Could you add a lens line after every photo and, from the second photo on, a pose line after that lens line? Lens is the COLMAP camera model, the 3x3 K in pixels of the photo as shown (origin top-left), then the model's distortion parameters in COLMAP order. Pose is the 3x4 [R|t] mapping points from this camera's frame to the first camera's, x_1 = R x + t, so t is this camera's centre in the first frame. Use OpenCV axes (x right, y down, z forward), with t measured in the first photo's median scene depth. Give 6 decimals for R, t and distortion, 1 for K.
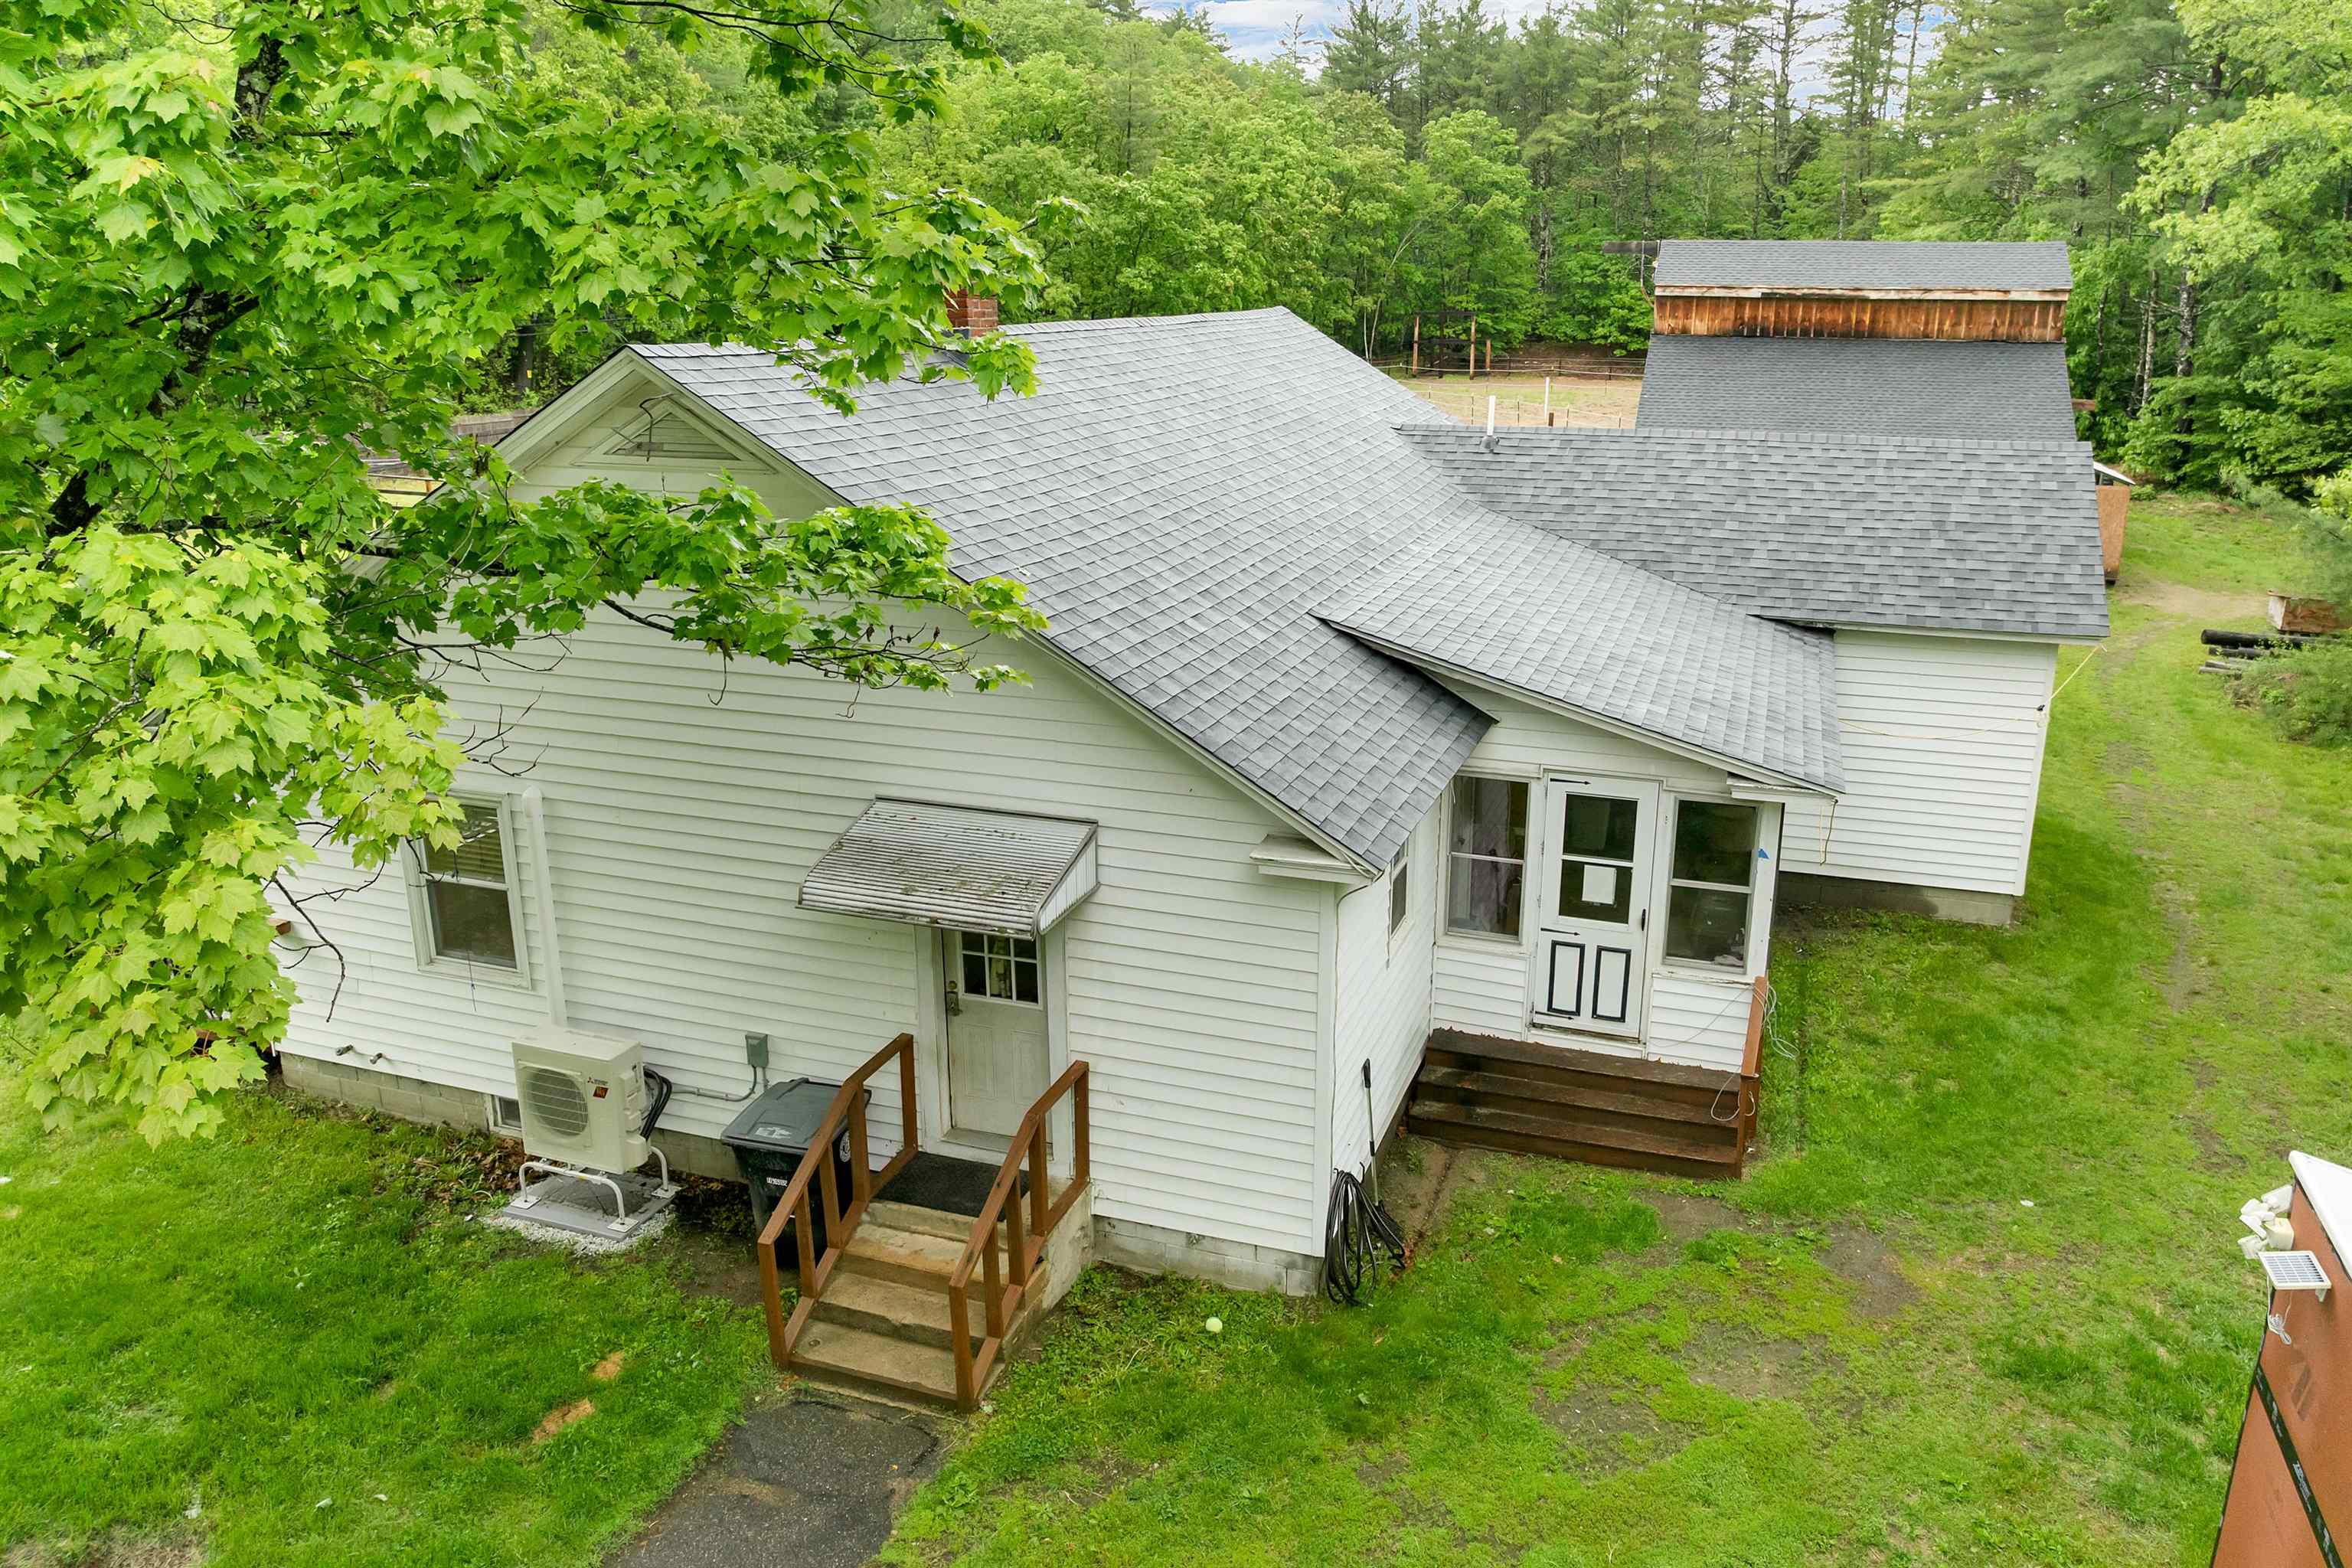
lens RADIAL K [[1689.5, 0, 1179.5], [0, 1689.5, 784.4], [0, 0, 1]] dist [-0.036264, -0.004186]
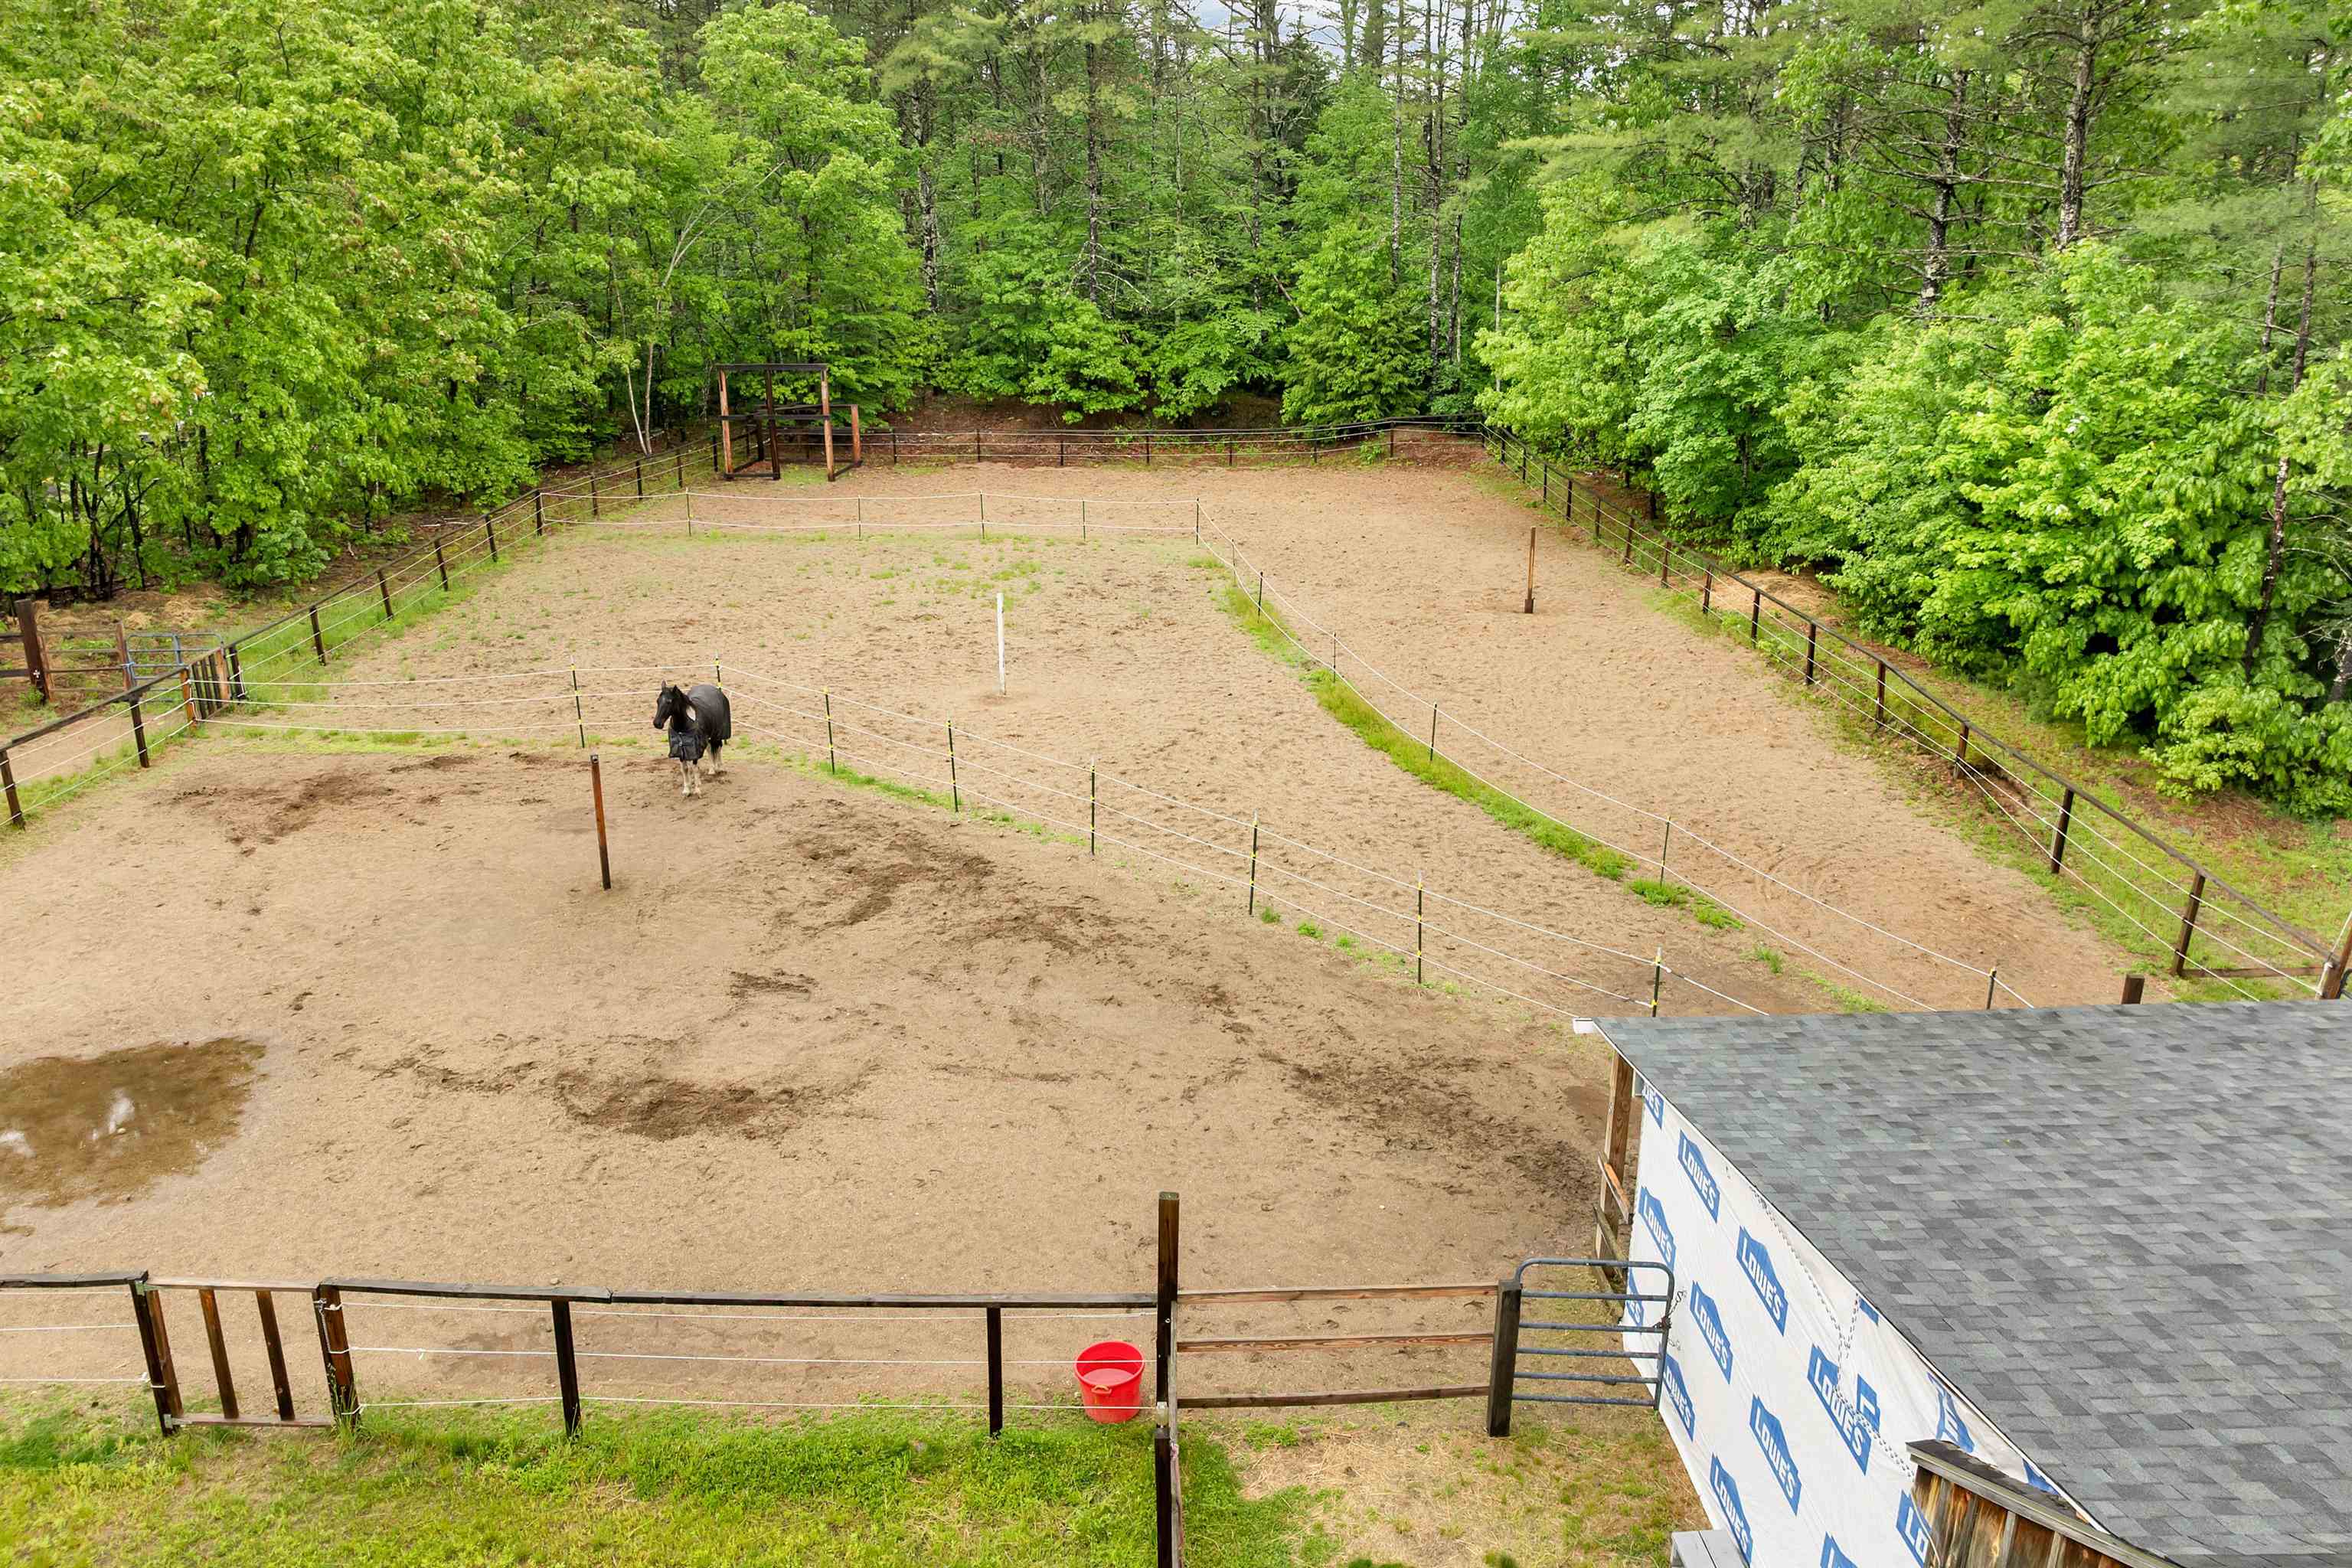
lens RADIAL K [[1689.5, 0, 1196.6], [0, 1689.5, 788.5], [0, 0, 1]] dist [-0.036264, -0.004186]
pose [[0.933035, -0.111505, 0.342071, 0.084179], [0.101976, 0.993733, 0.045779, -0.154226], [-0.345032, -0.007830, 0.938558, 0.431371]]
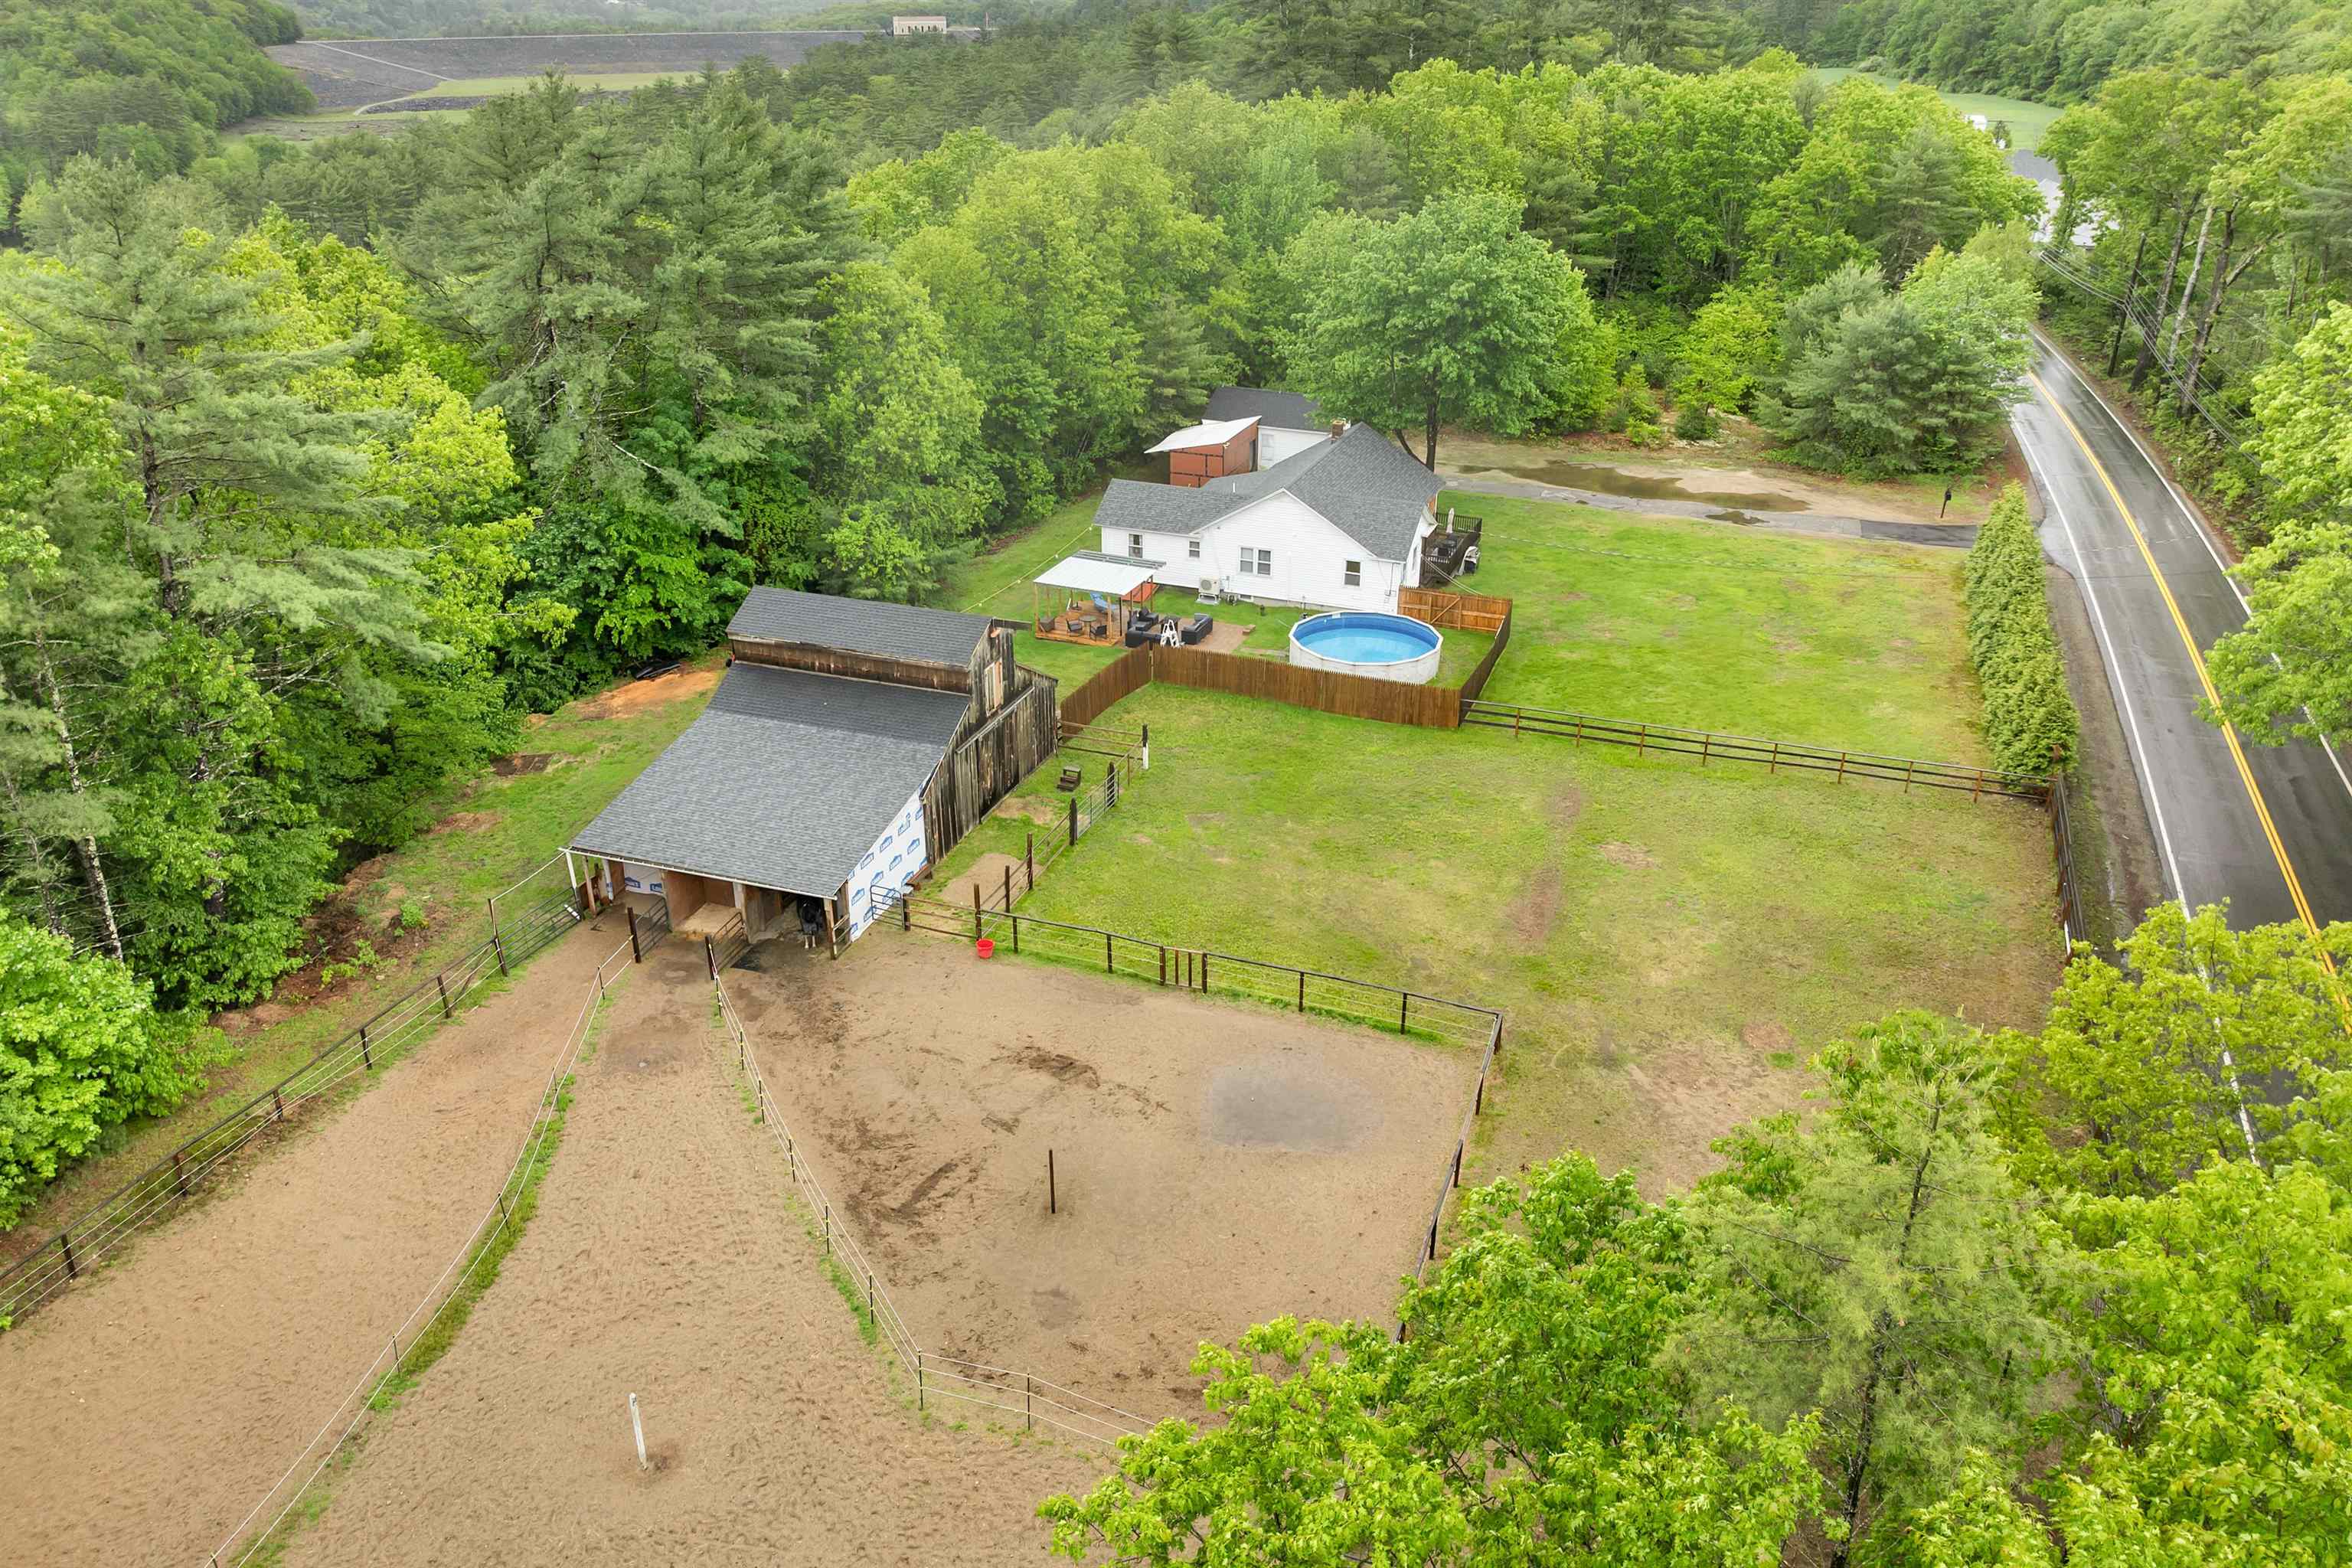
lens RADIAL K [[1689.5, 0, 1178.5], [0, 1689.5, 783.3], [0, 0, 1]] dist [-0.036264, -0.004186]
pose [[-0.999876, -0.009326, 0.012657, 0.051154], [0.001599, 0.740570, 0.671977, -0.494755], [-0.015640, 0.671915, -0.740464, 0.909757]]
